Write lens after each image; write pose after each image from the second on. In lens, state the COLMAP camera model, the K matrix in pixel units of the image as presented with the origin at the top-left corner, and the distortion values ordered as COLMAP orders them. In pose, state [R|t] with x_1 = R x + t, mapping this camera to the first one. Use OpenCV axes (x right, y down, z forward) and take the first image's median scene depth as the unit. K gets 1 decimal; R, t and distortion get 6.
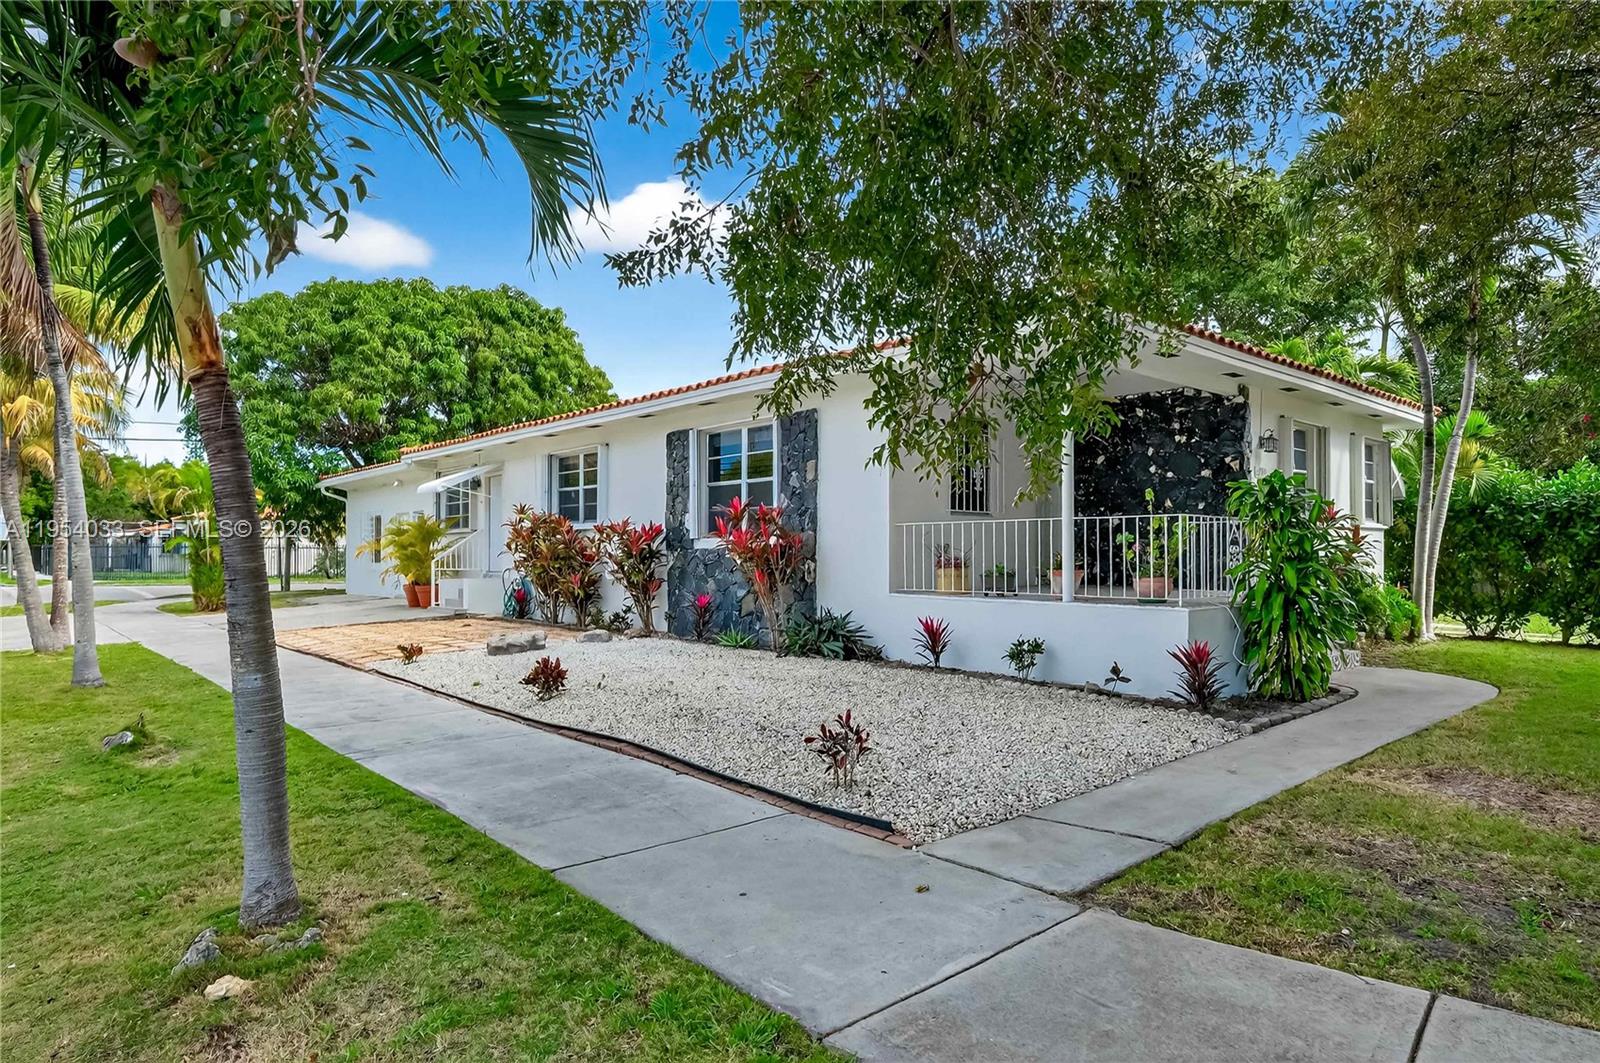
lens RADIAL K [[973.4, 0, 800.0], [0, 973.4, 531.5], [0, 0, 1]] dist [-0.001966, -0.000500]
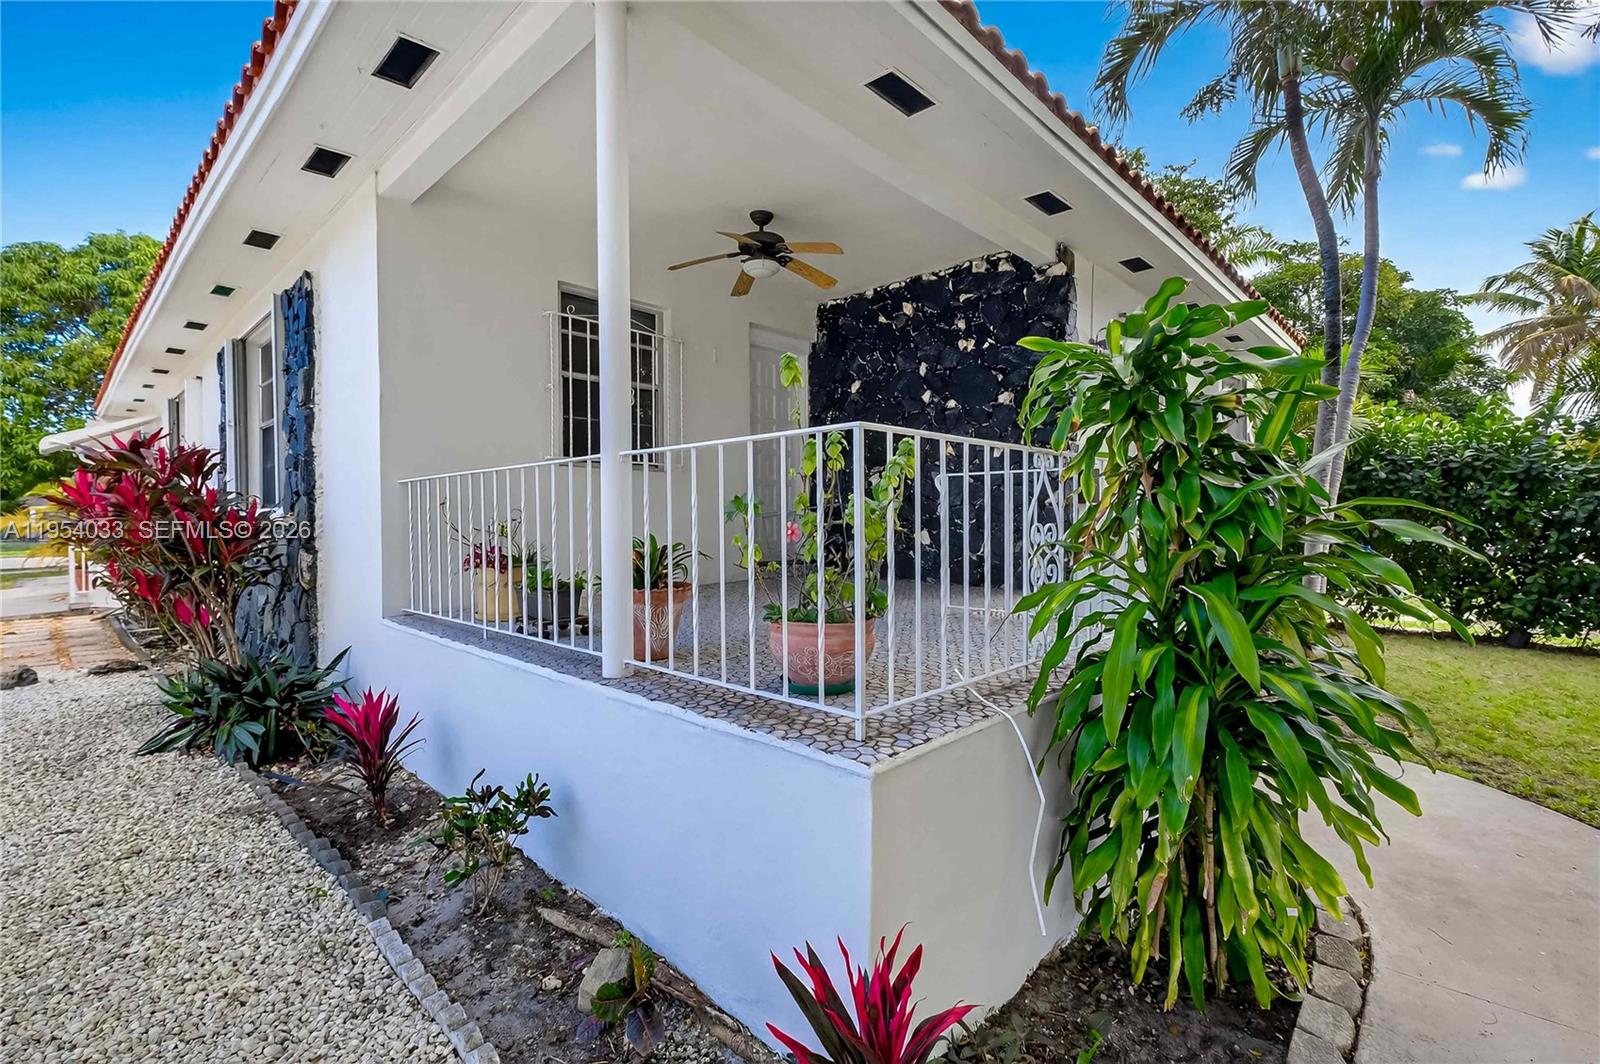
lens RADIAL K [[730.1, 0, 800.0], [0, 730.1, 532.0], [0, 0, 1]] dist [0.000820, 0.000325]
pose [[0.996137, -0.009154, 0.087338, 0.242703], [0.005420, 0.999065, 0.042892, 0.003916], [-0.087649, -0.042253, 0.995255, 0.538563]]
